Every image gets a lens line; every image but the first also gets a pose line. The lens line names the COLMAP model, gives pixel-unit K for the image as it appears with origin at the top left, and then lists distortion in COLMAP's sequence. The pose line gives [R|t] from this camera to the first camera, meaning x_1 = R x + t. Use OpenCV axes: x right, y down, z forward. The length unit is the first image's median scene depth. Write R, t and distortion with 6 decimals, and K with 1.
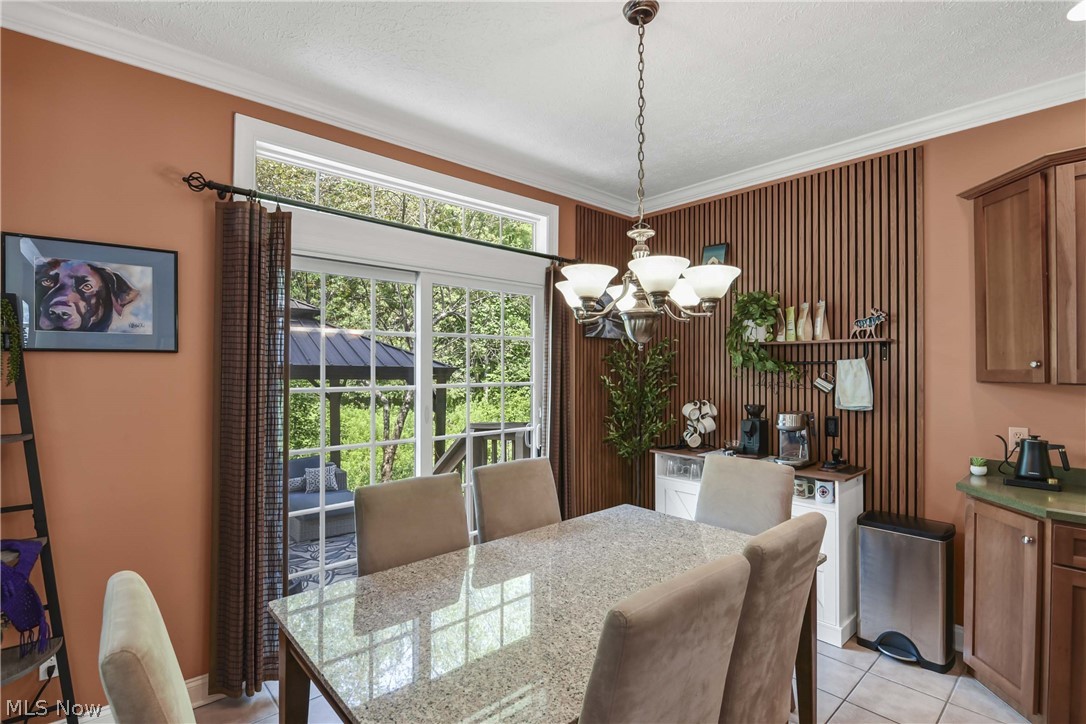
lens RADIAL K [[498.2, 0, 539.7], [0, 498.2, 367.0], [0, 0, 1]] dist [-0.000504, -0.000143]
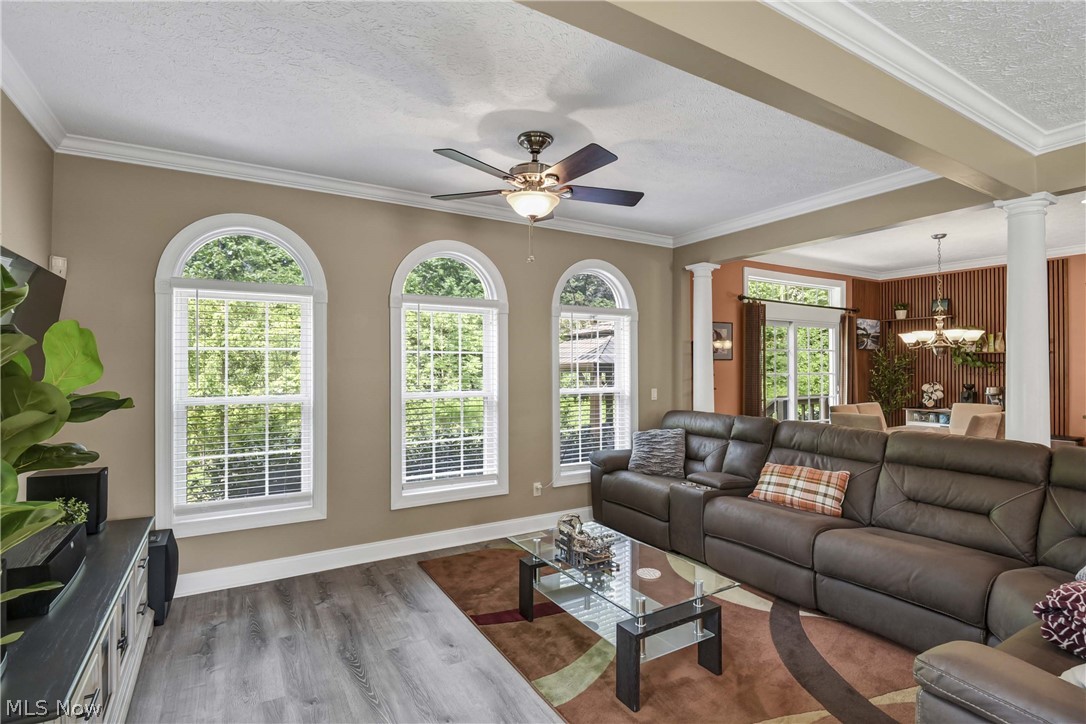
lens RADIAL K [[511.1, 0, 523.6], [0, 511.1, 364.0], [0, 0, 1]] dist [0.000973, -0.000285]
pose [[0.976149, -0.001659, -0.217096, -1.011174], [0.001083, 0.999996, -0.002775, 0.000615], [0.217100, 0.002474, 0.976146, -1.614055]]
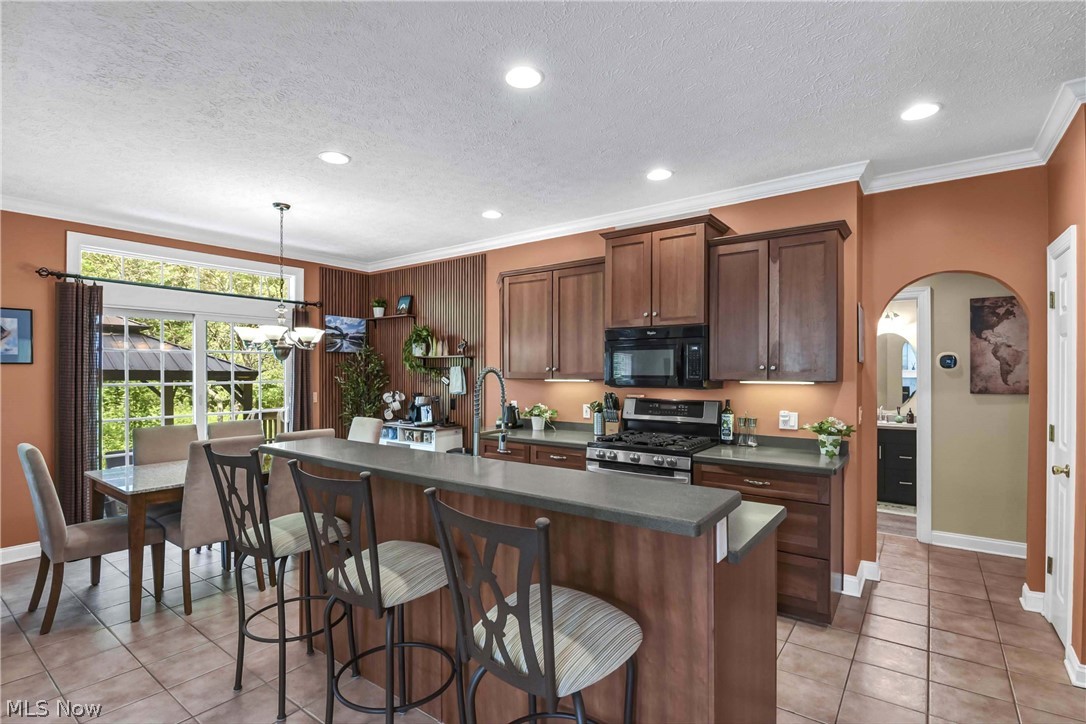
lens RADIAL K [[524.2, 0, 547.1], [0, 524.2, 374.9], [0, 0, 1]] dist [0.002574, -0.007428]
pose [[0.982852, -0.003501, 0.184362, 0.651366], [0.001890, 0.999958, 0.008915, -0.001551], [-0.184386, -0.008414, 0.982818, -1.032909]]
